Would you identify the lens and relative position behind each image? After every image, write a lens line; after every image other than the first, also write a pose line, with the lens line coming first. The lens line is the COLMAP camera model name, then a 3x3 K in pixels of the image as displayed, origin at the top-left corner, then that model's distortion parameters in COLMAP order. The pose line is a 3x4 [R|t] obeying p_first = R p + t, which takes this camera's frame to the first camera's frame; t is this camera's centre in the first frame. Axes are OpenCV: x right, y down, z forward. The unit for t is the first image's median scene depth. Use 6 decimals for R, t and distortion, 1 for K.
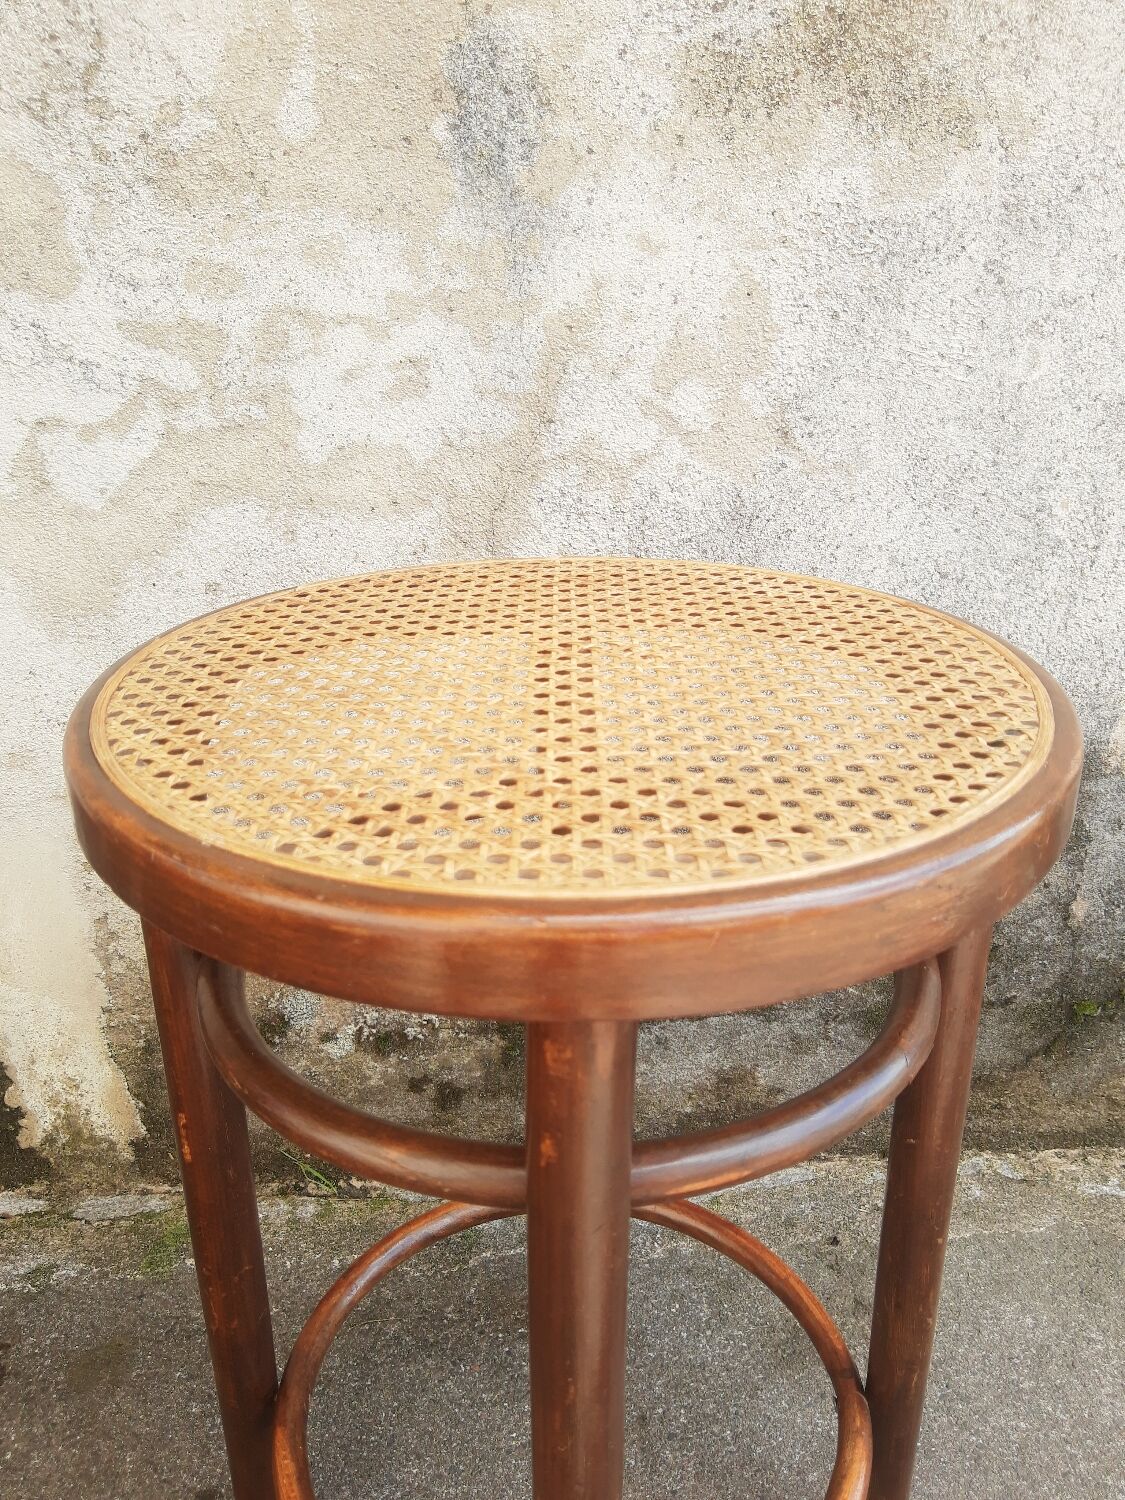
lens RADIAL K [[1225.7, 0, 571.7], [0, 1225.7, 740.1], [0, 0, 1]] dist [-0.021001, 0.017142]
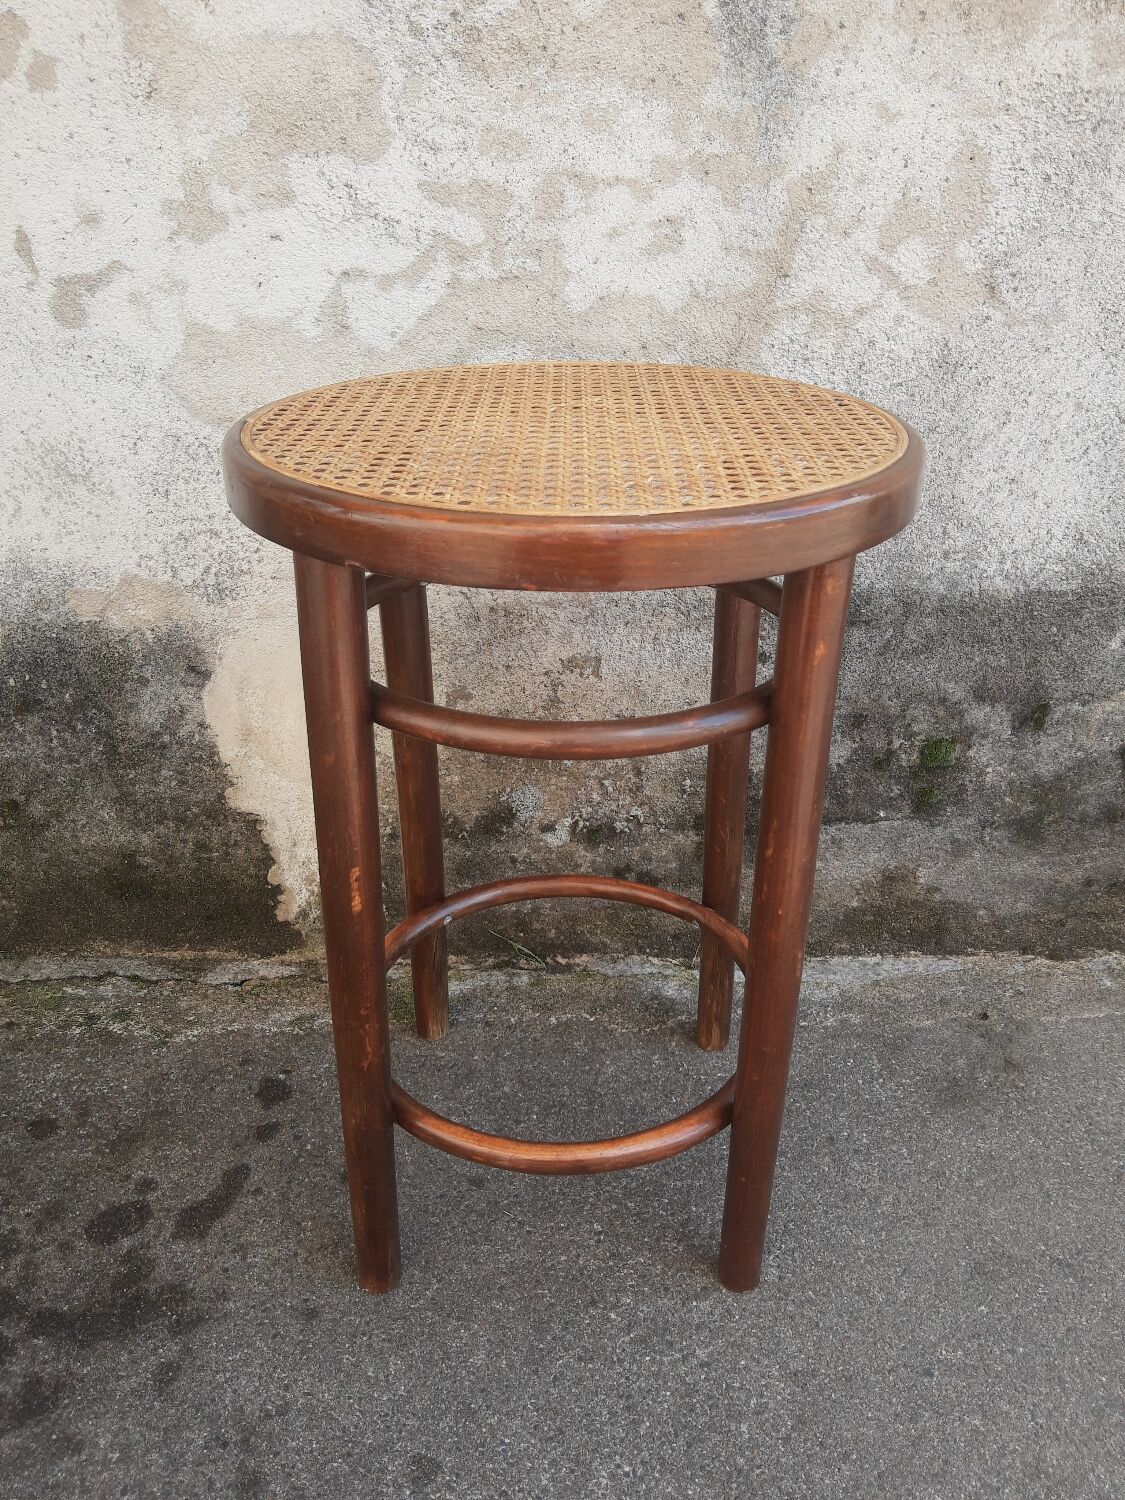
lens RADIAL K [[1225.7, 0, 561.4], [0, 1225.7, 747.6], [0, 0, 1]] dist [-0.021001, 0.017142]
pose [[0.998938, 0.020734, -0.041151, -0.169008], [-0.017523, 0.996884, 0.076910, 0.092878], [0.042617, -0.076107, 0.996188, -0.172235]]
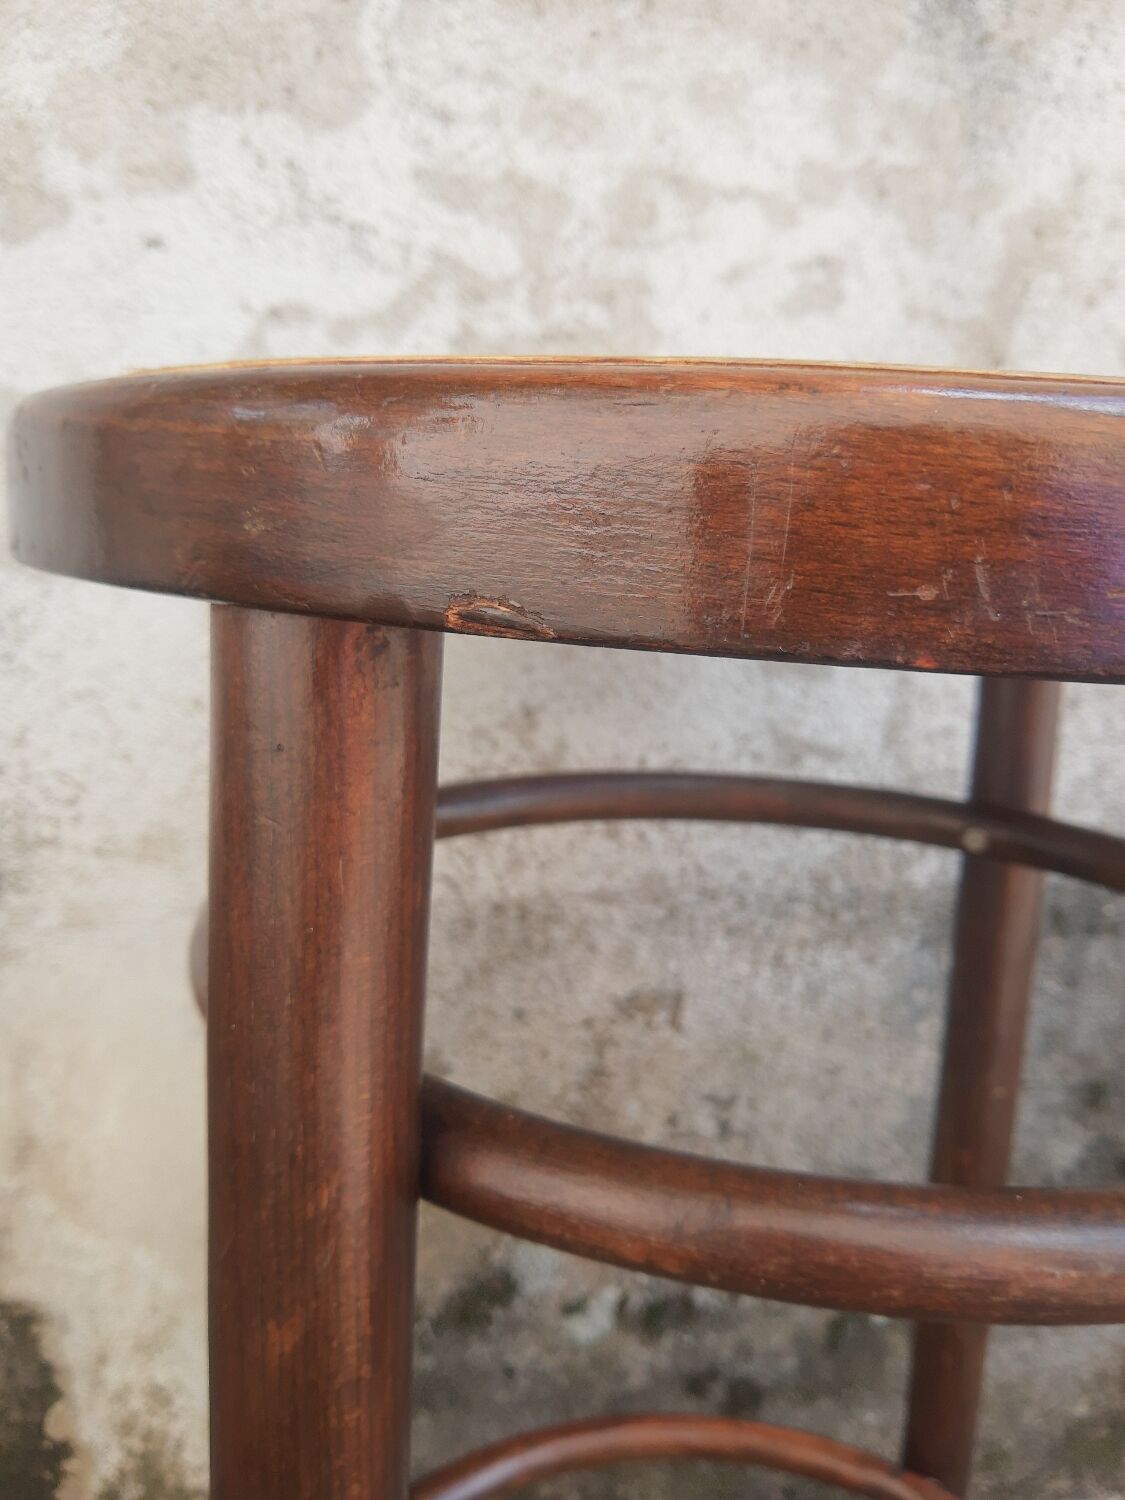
lens RADIAL K [[1248.8, 0, 553.4], [0, 1248.8, 742.5], [0, 0, 1]] dist [-0.047881, 0.019765]
pose [[0.995599, 0.020735, 0.091392, -0.332394], [-0.001847, 0.979368, -0.202074, 0.099246], [-0.093697, 0.201016, 0.975097, 0.370424]]
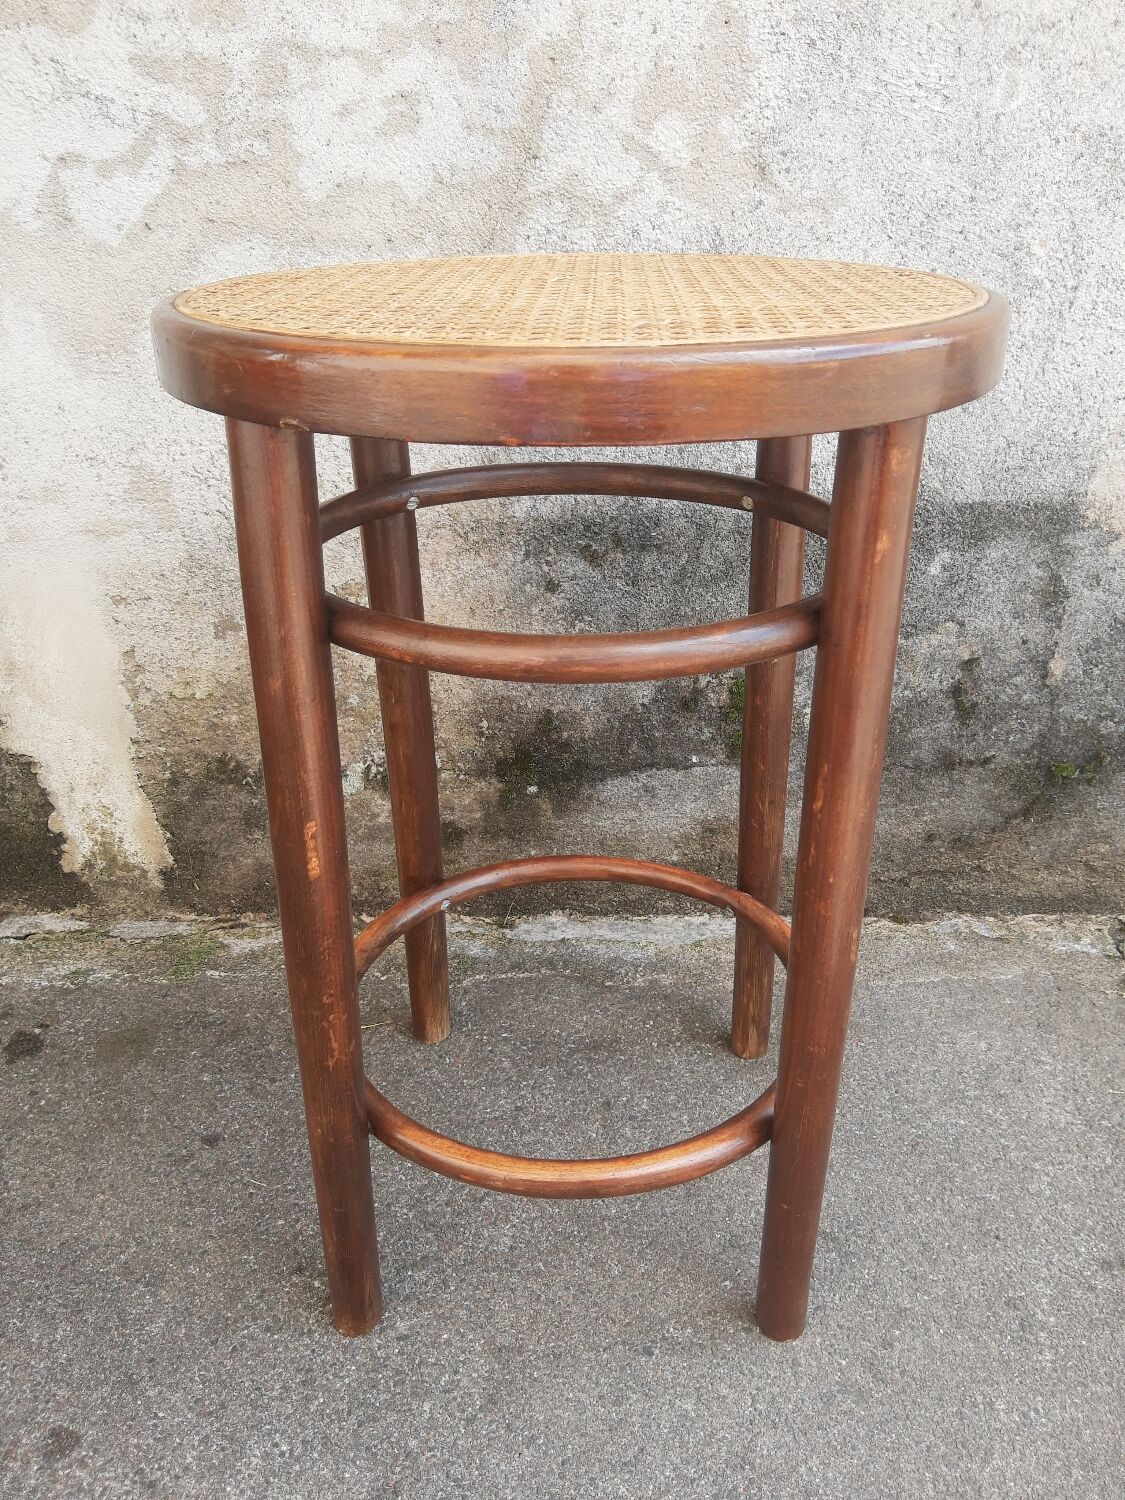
lens RADIAL K [[1225.7, 0, 576.5], [0, 1225.7, 750.3], [0, 0, 1]] dist [-0.021001, 0.017142]
pose [[0.997419, 0.023864, -0.067717, 0.100226], [-0.019366, 0.997610, 0.066322, 0.176014], [0.069138, -0.064839, 0.995498, -0.071454]]
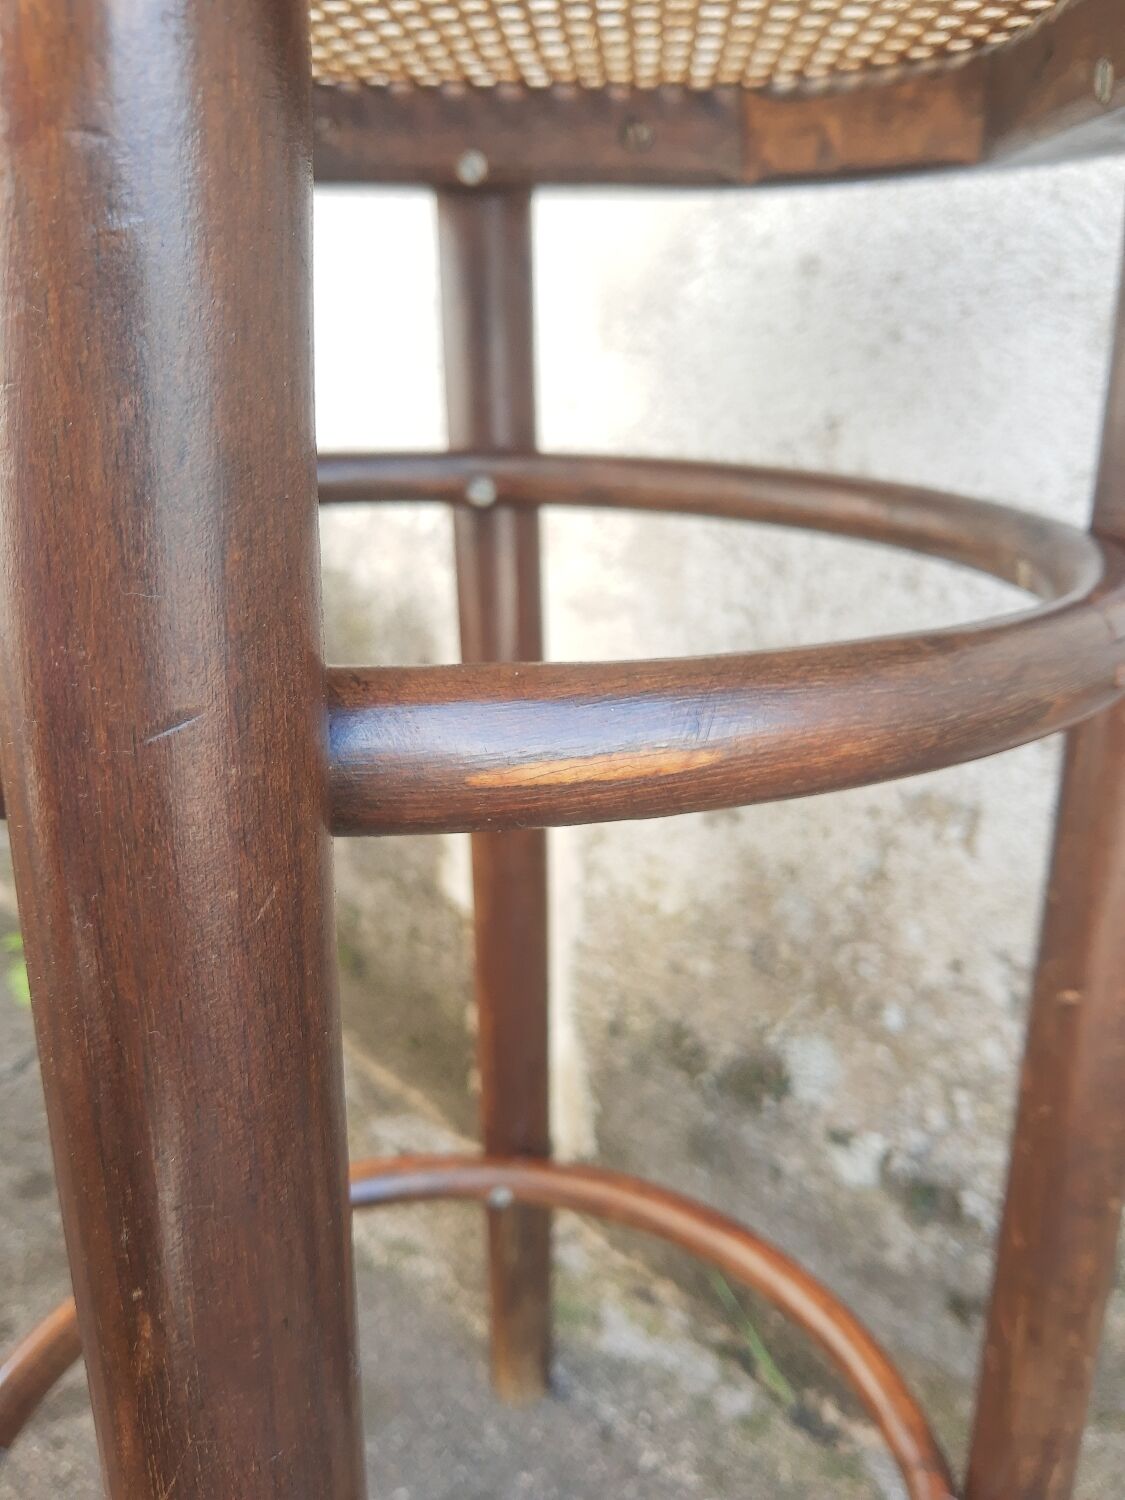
lens RADIAL K [[1248.8, 0, 558.2], [0, 1248.8, 745.0], [0, 0, 1]] dist [-0.047881, 0.019765]
pose [[0.637047, 0.239974, -0.732519, 0.111746], [-0.302922, 0.951787, 0.048366, 0.098759], [0.708809, 0.191085, 0.679027, 0.587068]]
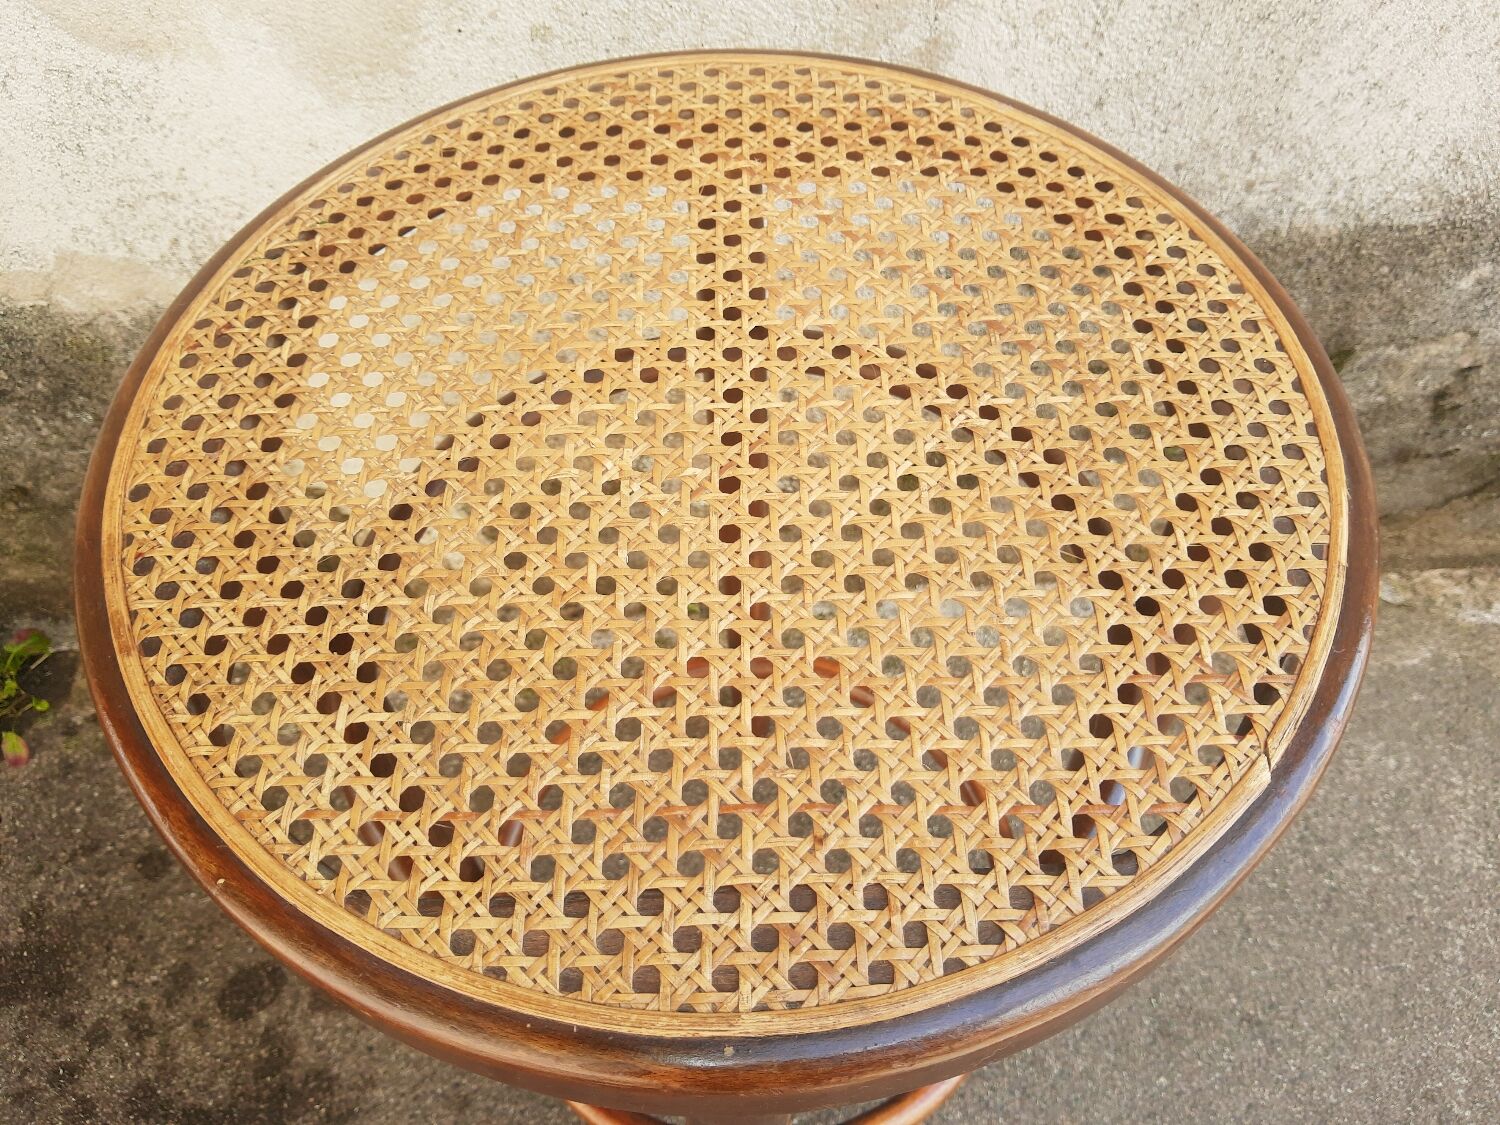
lens RADIAL K [[1225.7, 0, 752.8], [0, 1225.7, 570.7], [0, 0, 1]] dist [-0.021001, 0.017142]
pose [[0.999344, 0.008964, -0.035099, -0.145331], [0.011956, 0.832993, 0.553154, -0.265170], [0.034195, -0.553211, 0.832339, 0.239417]]
